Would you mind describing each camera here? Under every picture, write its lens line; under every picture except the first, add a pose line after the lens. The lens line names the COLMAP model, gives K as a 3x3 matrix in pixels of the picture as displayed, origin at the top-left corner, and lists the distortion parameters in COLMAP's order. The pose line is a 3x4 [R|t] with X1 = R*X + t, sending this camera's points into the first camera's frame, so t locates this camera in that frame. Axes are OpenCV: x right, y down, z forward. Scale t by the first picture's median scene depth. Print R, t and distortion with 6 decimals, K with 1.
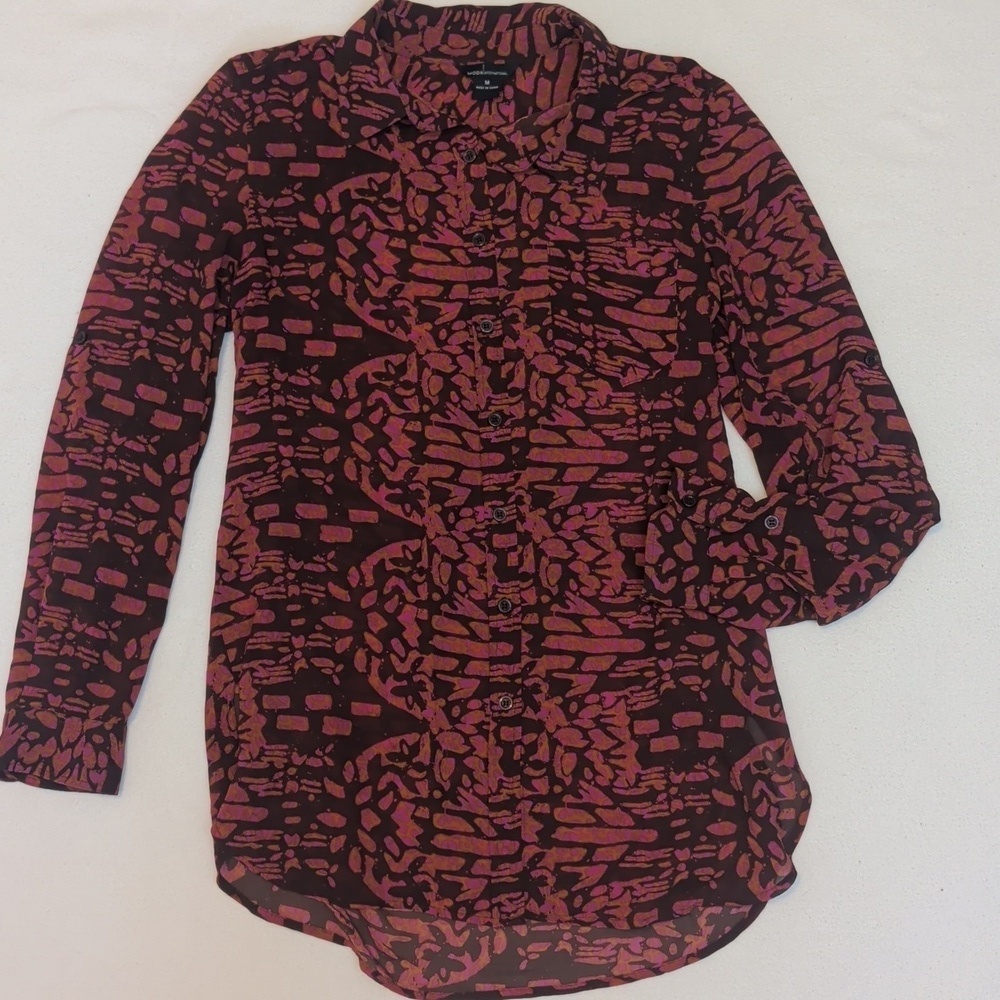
lens RADIAL K [[1719.1, 0, 500.0], [0, 1719.1, 500.0], [0, 0, 1]] dist [0.231405, -0.128936]
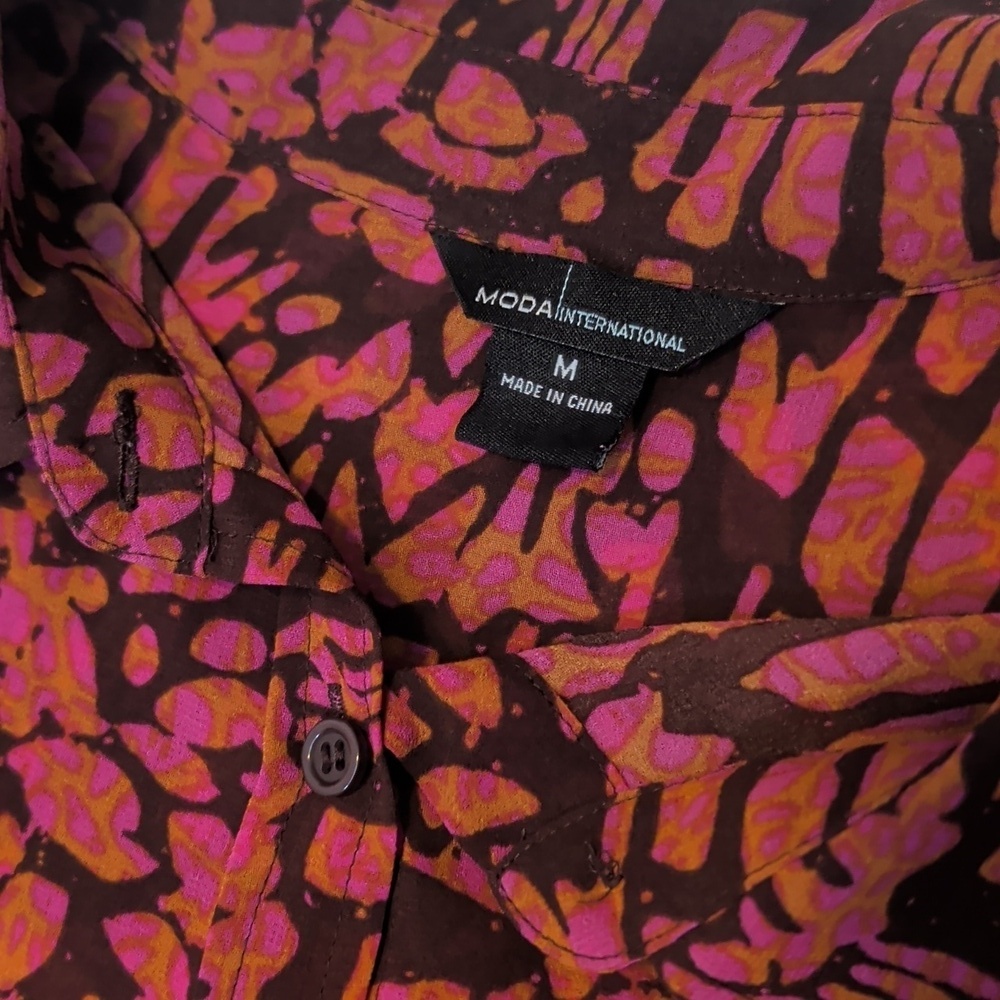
lens RADIAL K [[1719.1, 0, 500.0], [0, 1719.1, 500.0], [0, 0, 1]] dist [0.231405, -0.128936]
pose [[0.919246, 0.265170, -0.290982, 0.040881], [-0.261017, 0.963836, 0.053756, -0.233850], [0.294714, 0.026536, 0.955217, 0.829108]]
